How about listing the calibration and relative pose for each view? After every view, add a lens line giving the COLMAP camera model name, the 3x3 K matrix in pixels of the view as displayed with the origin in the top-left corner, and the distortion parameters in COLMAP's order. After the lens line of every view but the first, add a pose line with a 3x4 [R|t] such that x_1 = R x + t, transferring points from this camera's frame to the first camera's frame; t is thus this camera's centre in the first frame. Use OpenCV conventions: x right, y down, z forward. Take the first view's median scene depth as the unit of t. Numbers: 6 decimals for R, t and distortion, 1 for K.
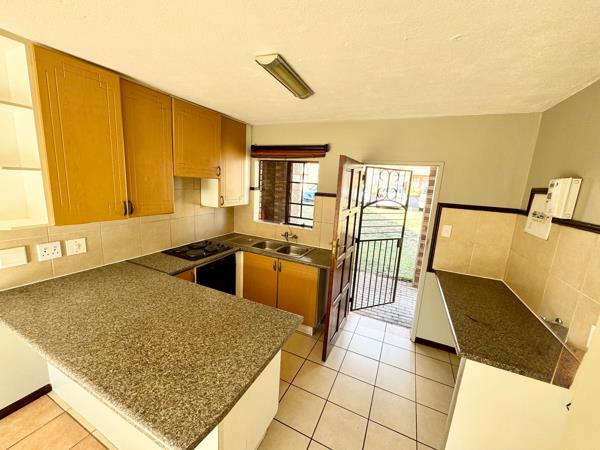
lens RADIAL K [[239.3, 0, 299.4], [0, 239.3, 223.7], [0, 0, 1]] dist [-0.000388, -0.000062]
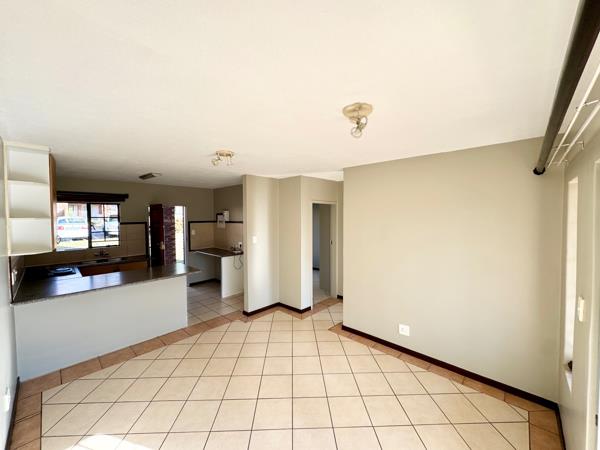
lens RADIAL K [[239.3, 0, 299.4], [0, 239.3, 223.7], [0, 0, 1]] dist [-0.000388, -0.000062]
pose [[0.312665, -0.094266, 0.945174, -1.376322], [0.193399, 0.980537, 0.033816, 0.071601], [-0.929967, 0.172222, 0.324810, -0.822660]]
